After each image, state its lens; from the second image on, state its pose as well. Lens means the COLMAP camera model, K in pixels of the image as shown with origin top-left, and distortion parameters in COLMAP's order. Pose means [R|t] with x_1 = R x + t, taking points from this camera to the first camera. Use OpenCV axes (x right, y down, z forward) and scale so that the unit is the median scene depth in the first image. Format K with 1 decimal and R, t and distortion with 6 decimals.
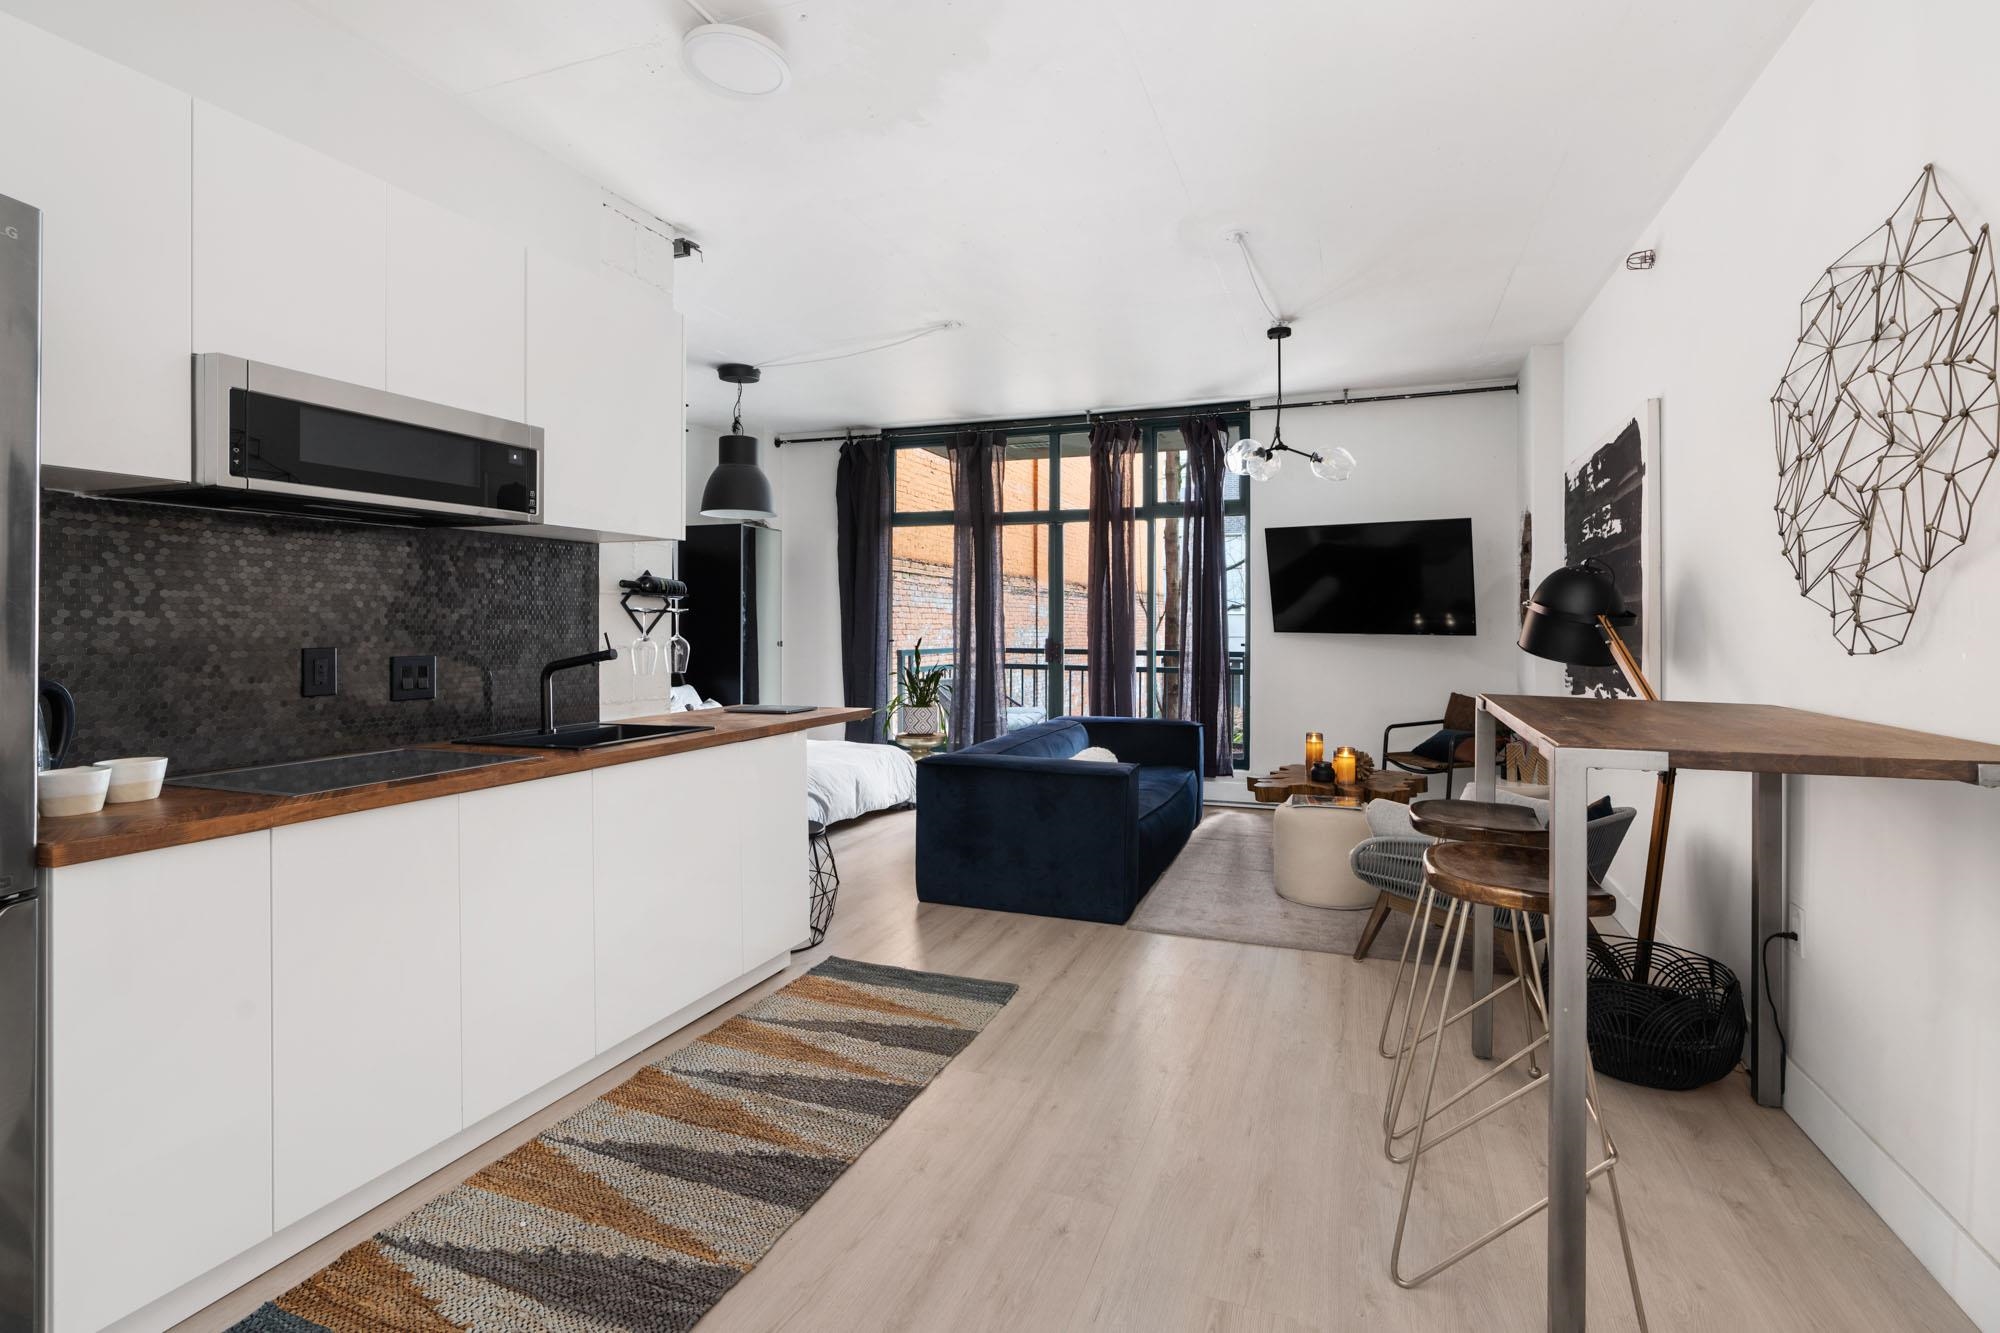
lens RADIAL K [[922.8, 0, 1011.1], [0, 922.8, 632.8], [0, 0, 1]] dist [-0.005813, 0.001273]
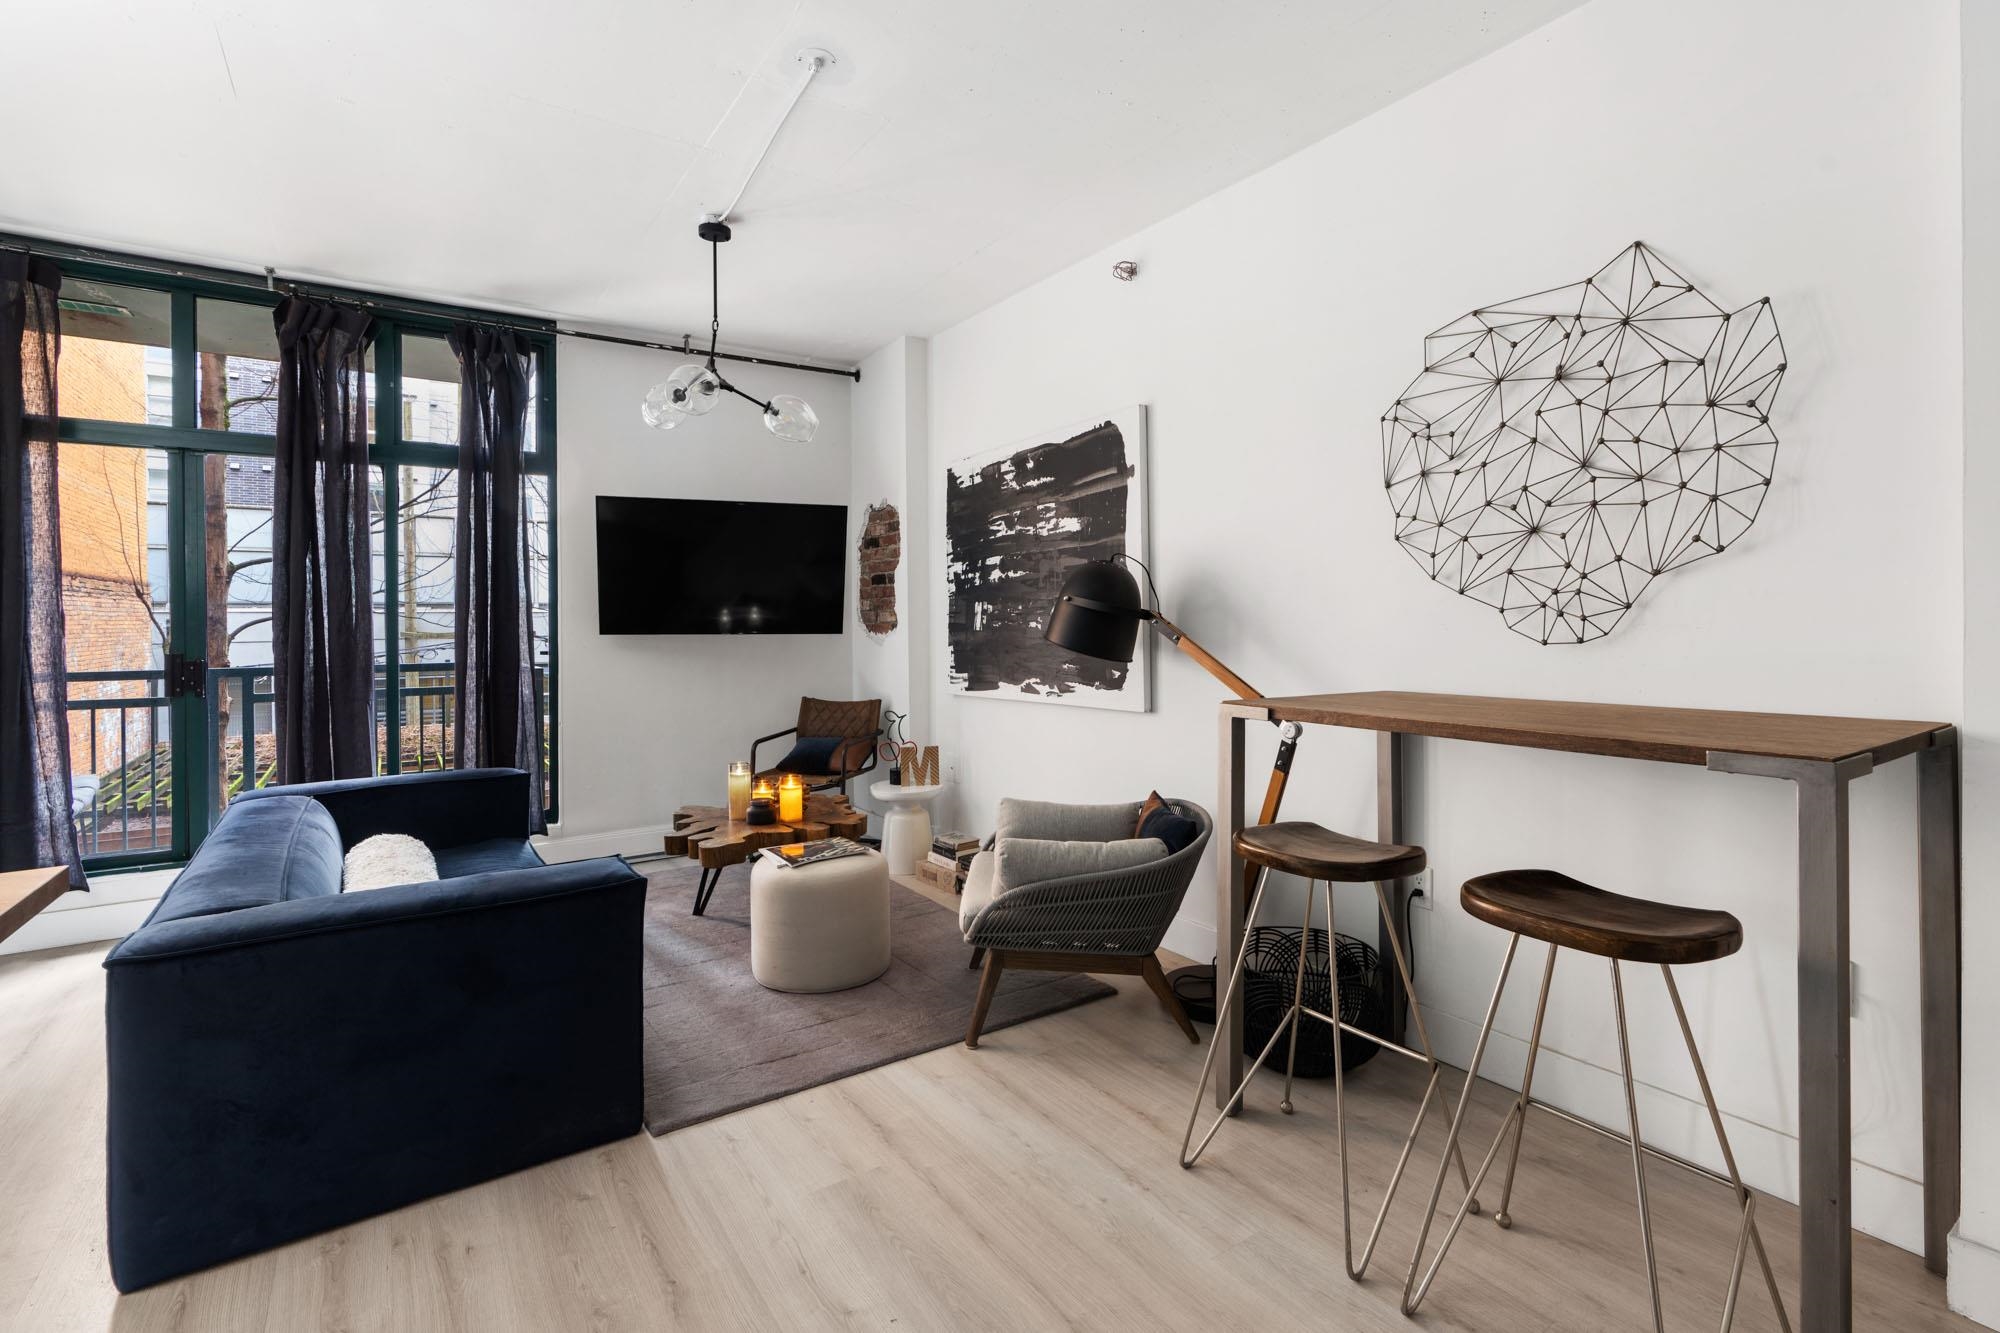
lens RADIAL K [[922.8, 0, 976.3], [0, 922.8, 620.2], [0, 0, 1]] dist [-0.005813, 0.001273]
pose [[0.577283, -0.008549, 0.816500, -0.207163], [0.016331, 0.999866, -0.001078, -0.008030], [-0.816381, 0.013956, 0.577345, 0.416810]]
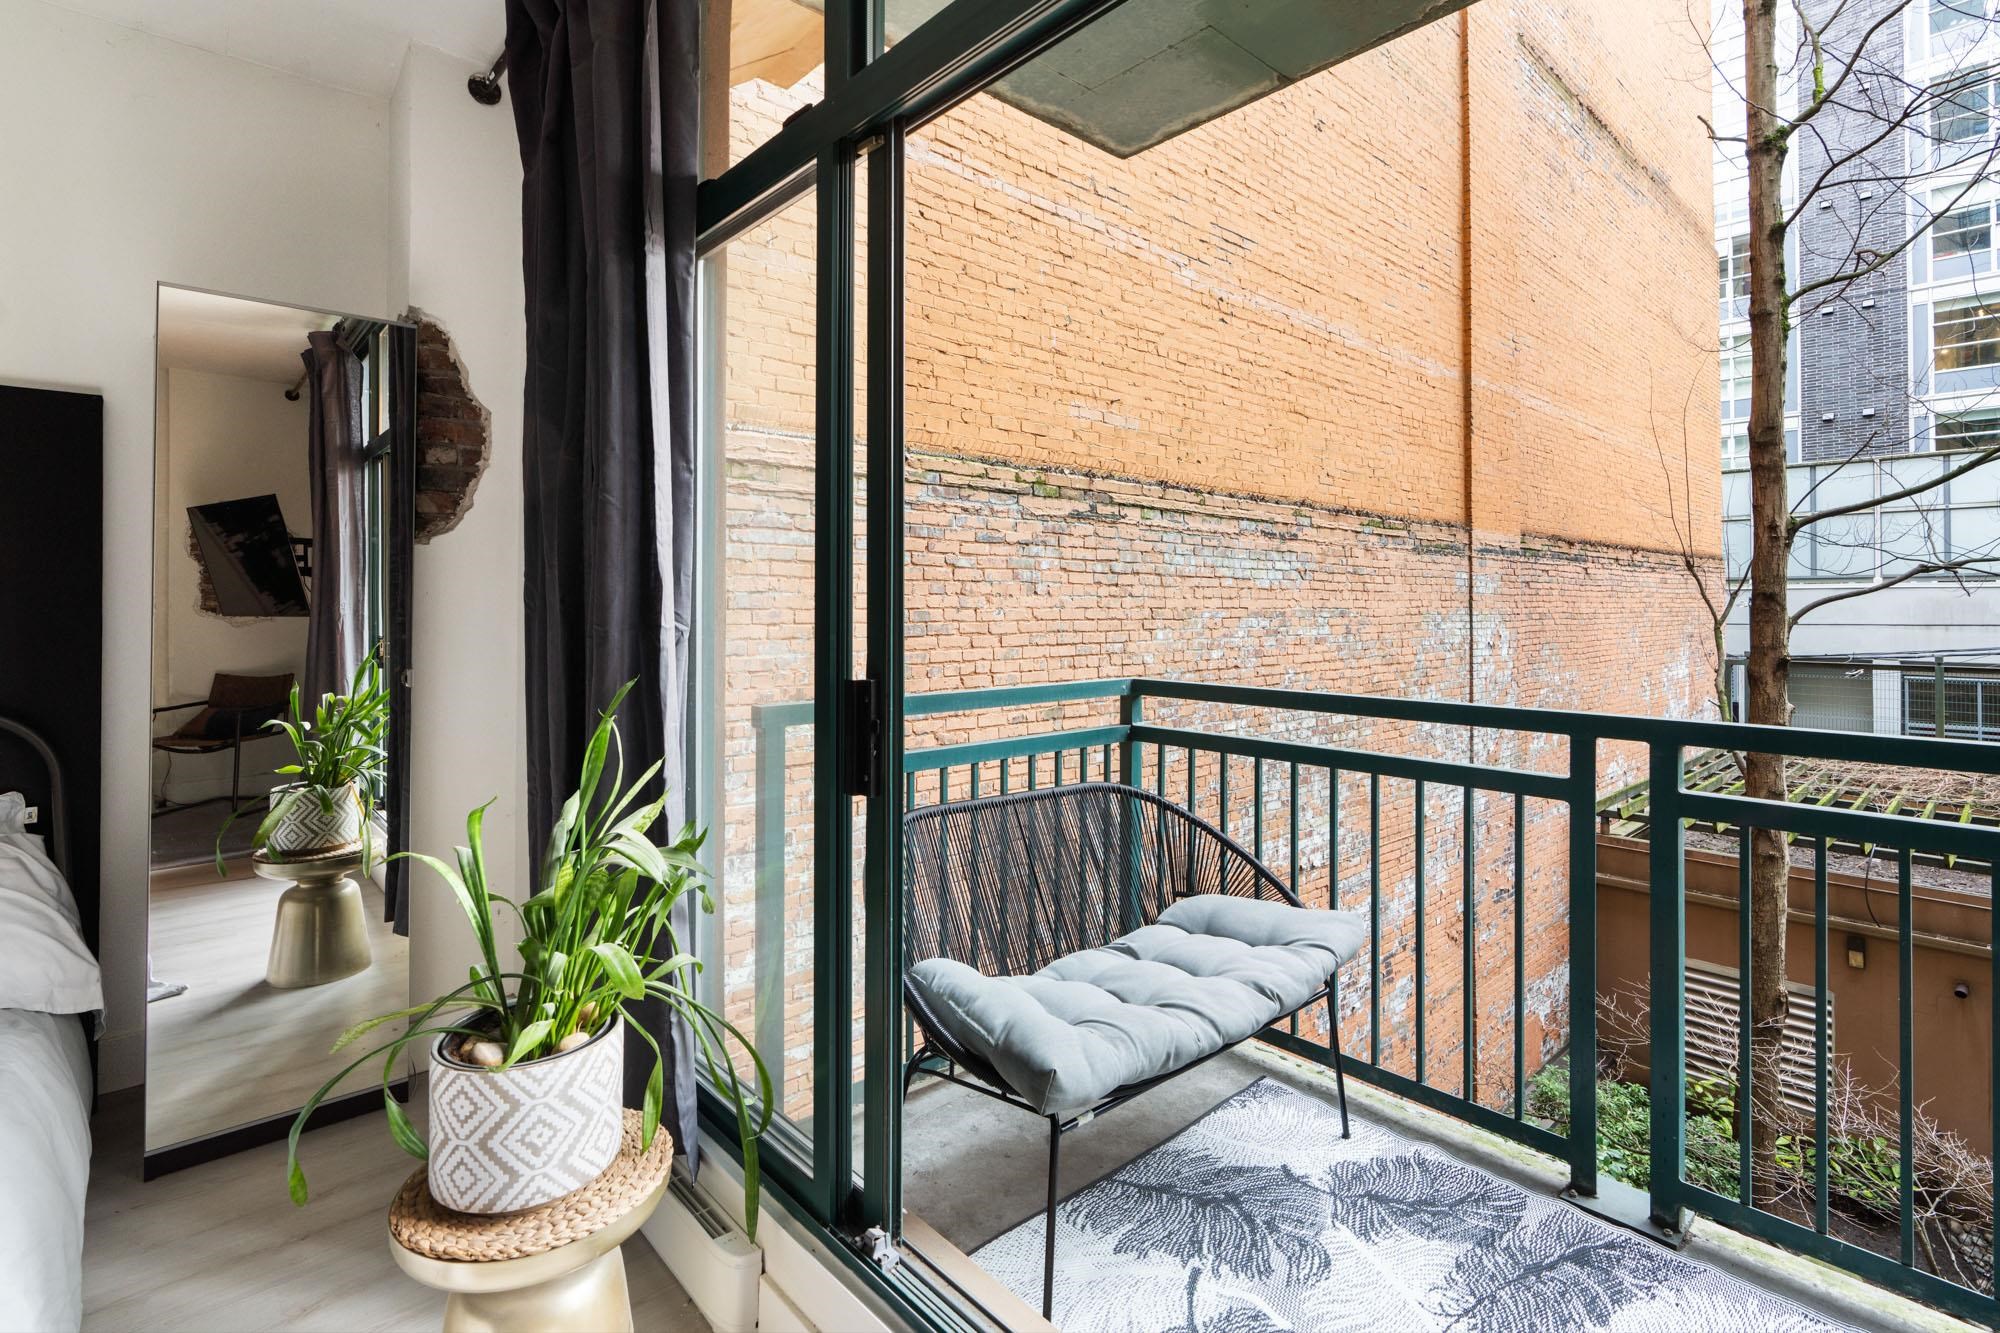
lens RADIAL K [[922.8, 0, 1022.3], [0, 922.8, 594.4], [0, 0, 1]] dist [-0.005813, 0.001273]
pose [[0.893263, -0.012469, -0.449361, 0.131169], [0.002568, 0.999740, -0.022636, -0.014322], [0.449527, 0.019066, 0.893063, 1.314559]]
